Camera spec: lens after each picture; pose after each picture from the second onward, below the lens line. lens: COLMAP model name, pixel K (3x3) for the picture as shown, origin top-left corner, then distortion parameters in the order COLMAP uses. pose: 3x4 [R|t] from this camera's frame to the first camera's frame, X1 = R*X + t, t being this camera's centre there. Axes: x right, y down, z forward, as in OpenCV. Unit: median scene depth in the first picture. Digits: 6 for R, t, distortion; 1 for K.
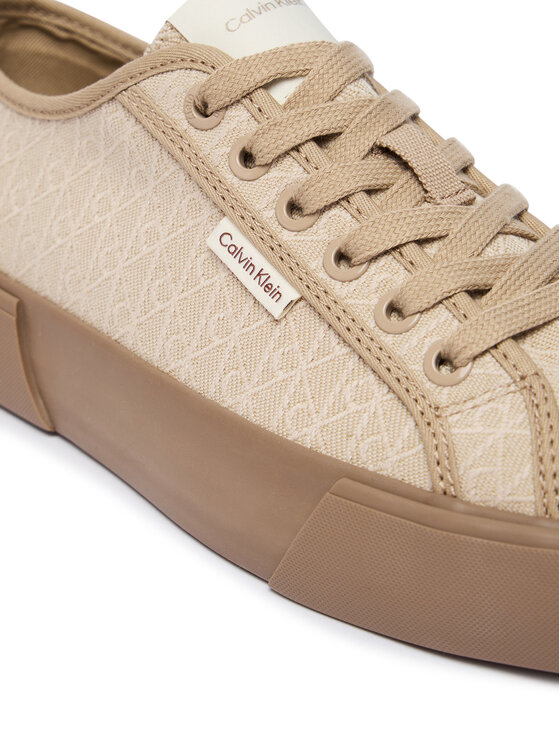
lens RADIAL K [[2512.1, 0, 280.0], [0, 2512.1, 373.0], [0, 0, 1]] dist [-0.199723, 2.888052]
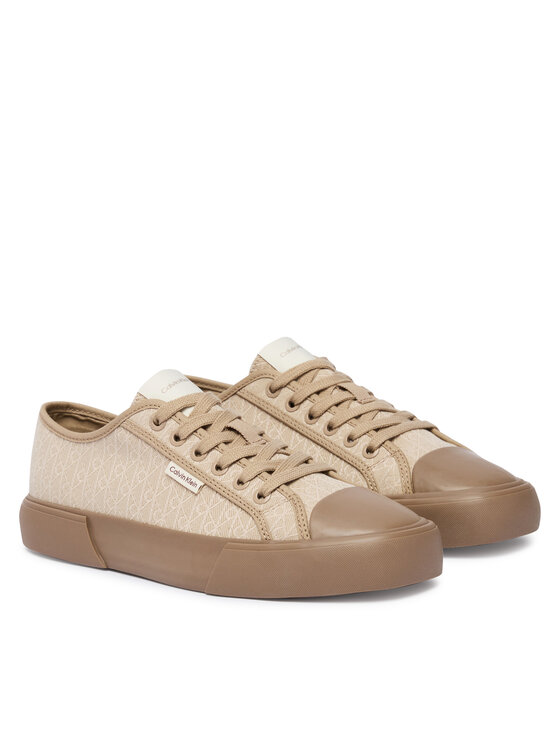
lens RADIAL K [[2202.6, 0, 280.0], [0, 2202.6, 373.0], [0, 0, 1]] dist [0.060833, 0.205084]
pose [[0.990796, -0.112386, 0.075454, -0.072764], [0.125547, 0.971349, -0.201791, 0.326173], [-0.050614, 0.209407, 0.976518, -1.257066]]
